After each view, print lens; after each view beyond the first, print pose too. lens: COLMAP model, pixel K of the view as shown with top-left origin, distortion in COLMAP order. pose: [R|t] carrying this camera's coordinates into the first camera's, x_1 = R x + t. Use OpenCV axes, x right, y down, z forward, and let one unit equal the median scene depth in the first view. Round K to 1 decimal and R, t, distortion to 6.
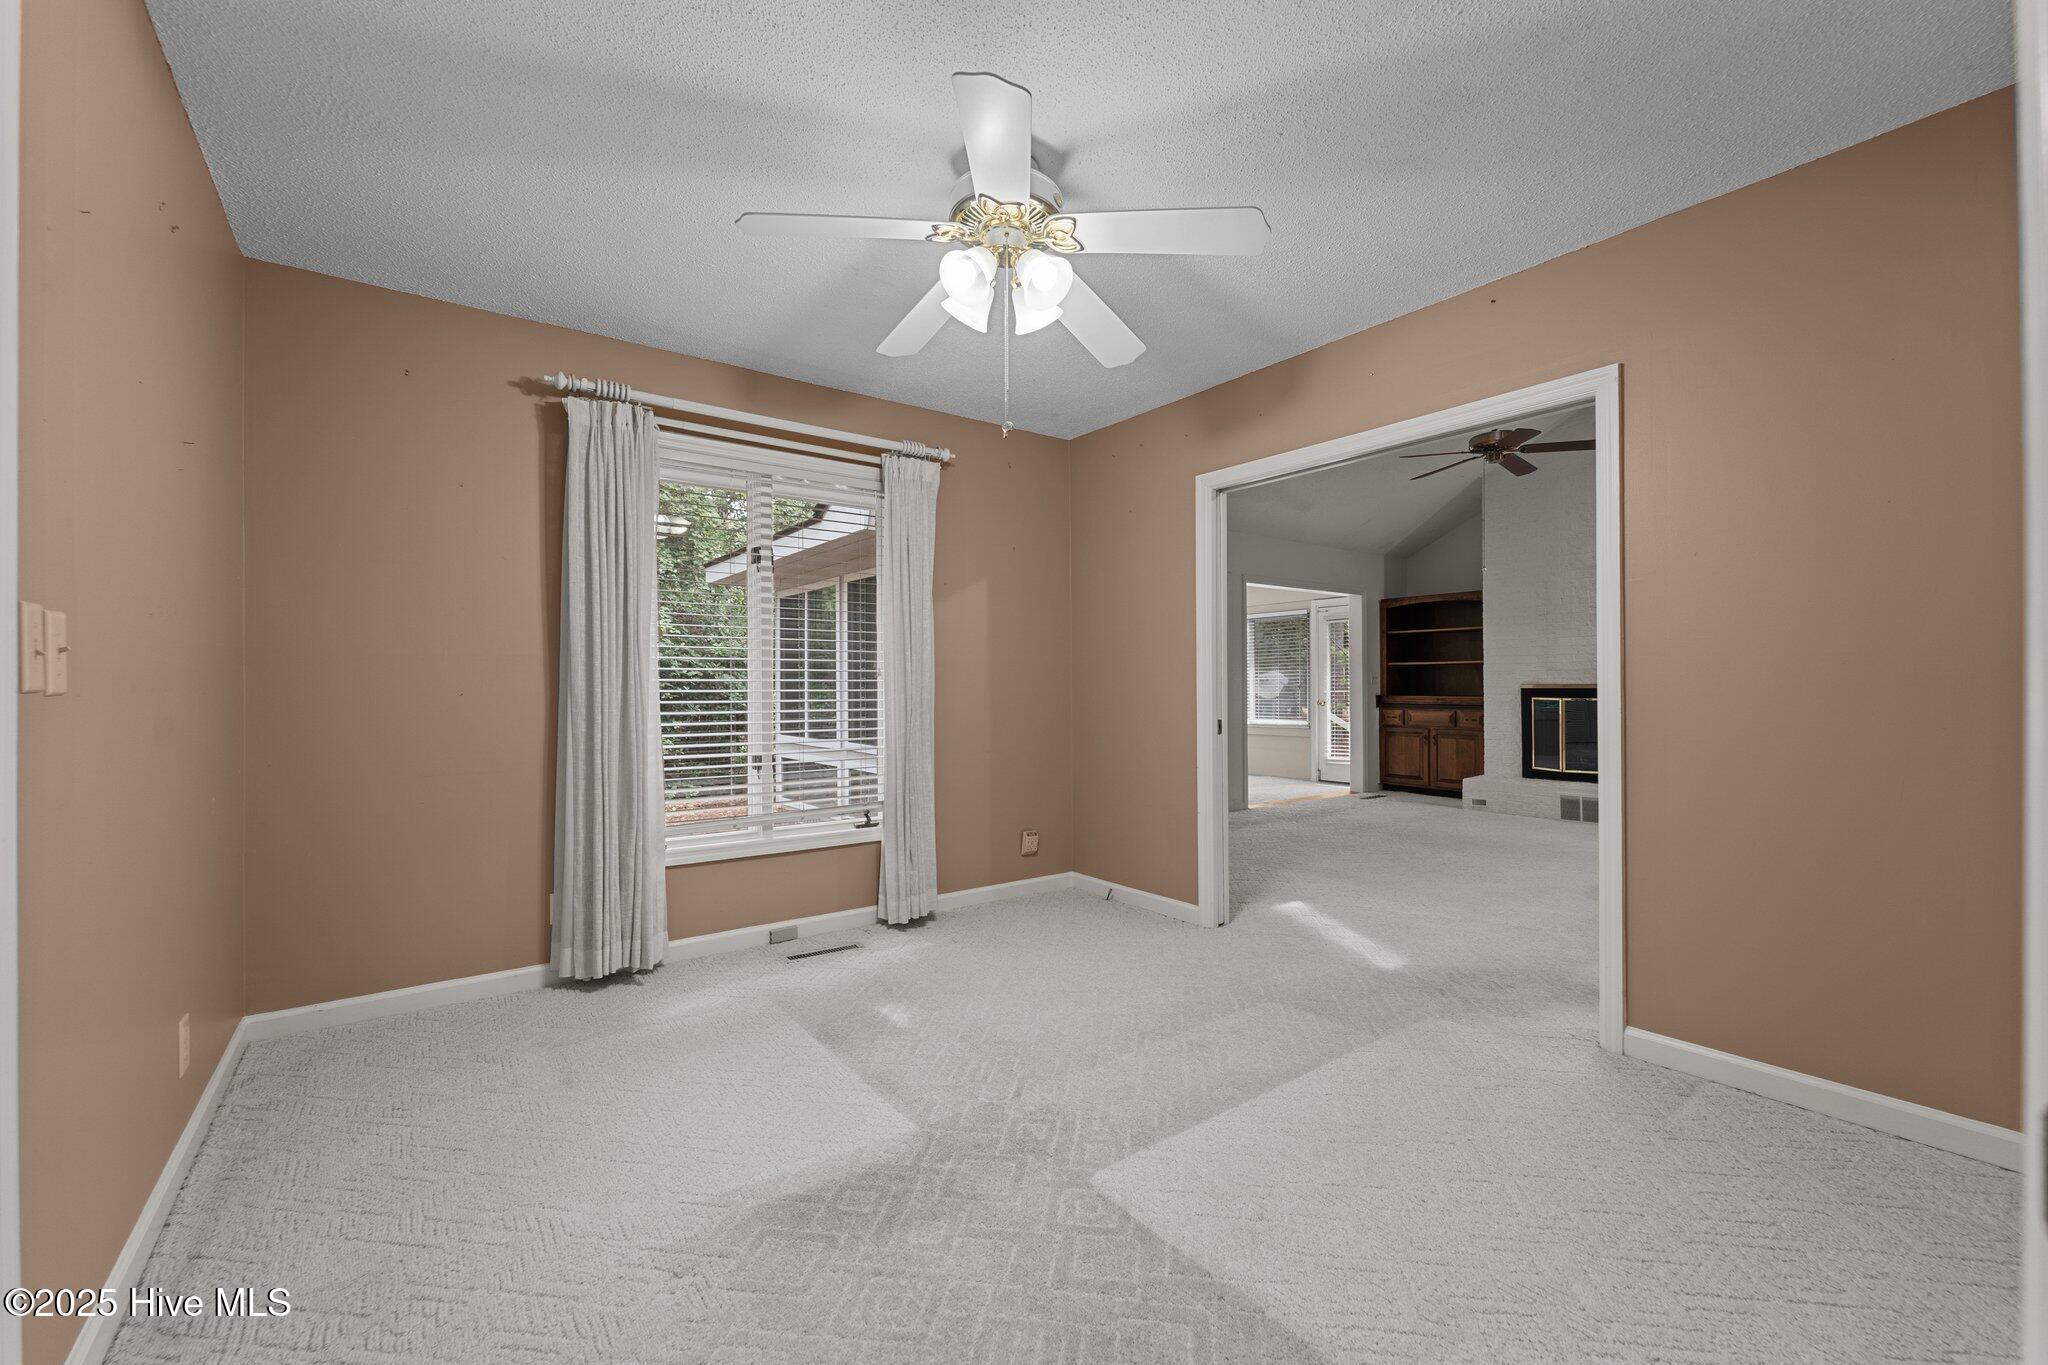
lens RADIAL K [[827.0, 0, 1019.2], [0, 827.0, 684.8], [0, 0, 1]] dist [0.003174, -0.003021]
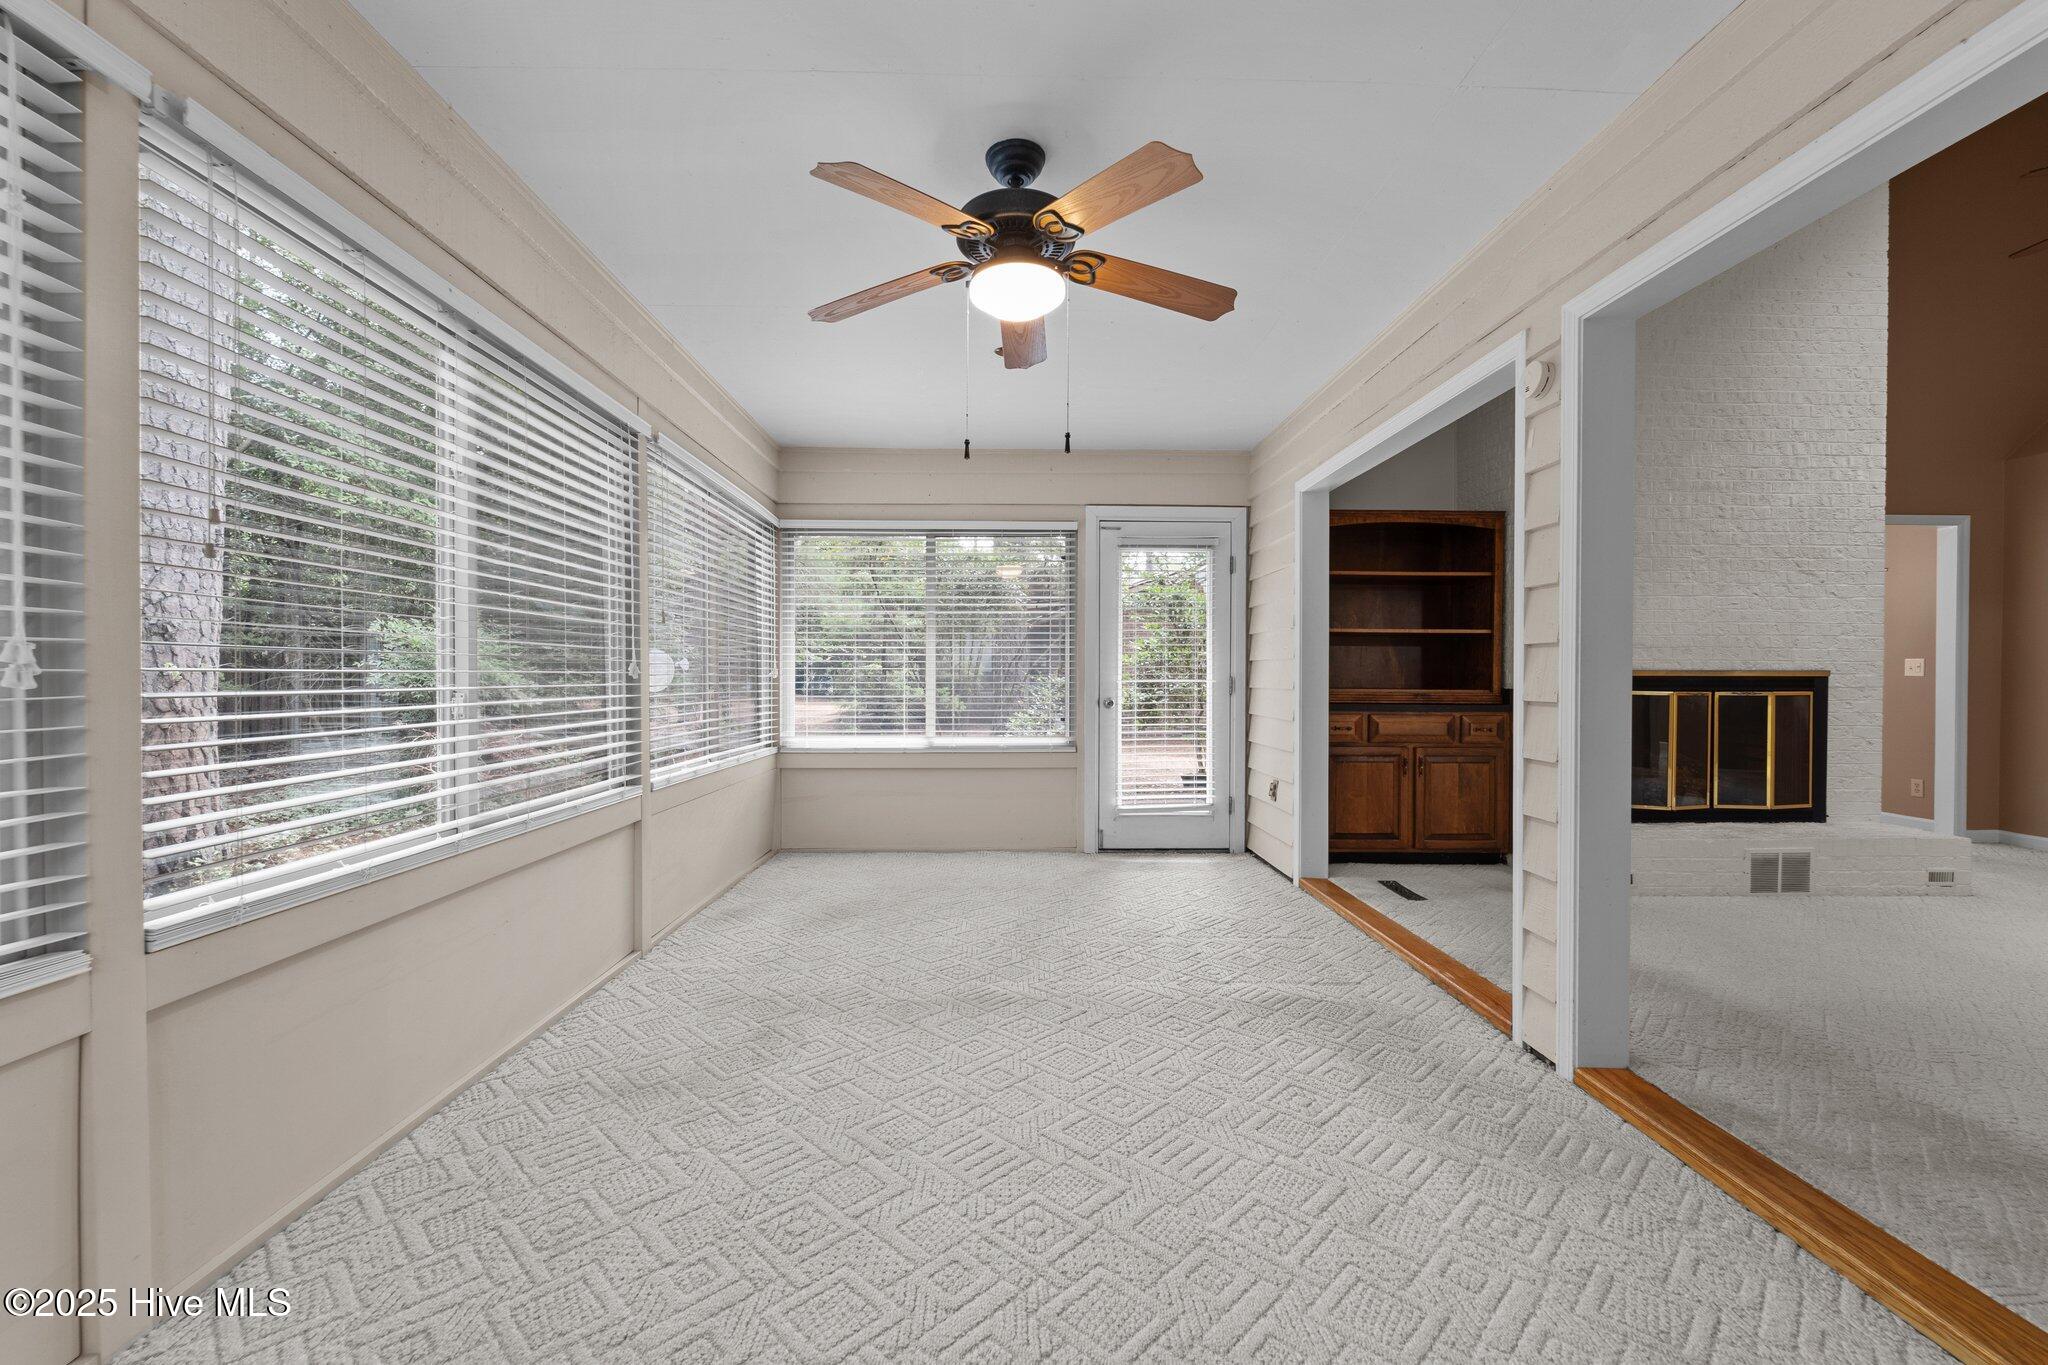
lens RADIAL K [[827.0, 0, 1019.2], [0, 827.0, 684.8], [0, 0, 1]] dist [0.003174, -0.003021]
pose [[0.574838, -0.001657, 0.818266, -0.122022], [-0.006897, 0.999953, 0.006871, 0.008624], [-0.818238, -0.009594, 0.574799, 0.921377]]
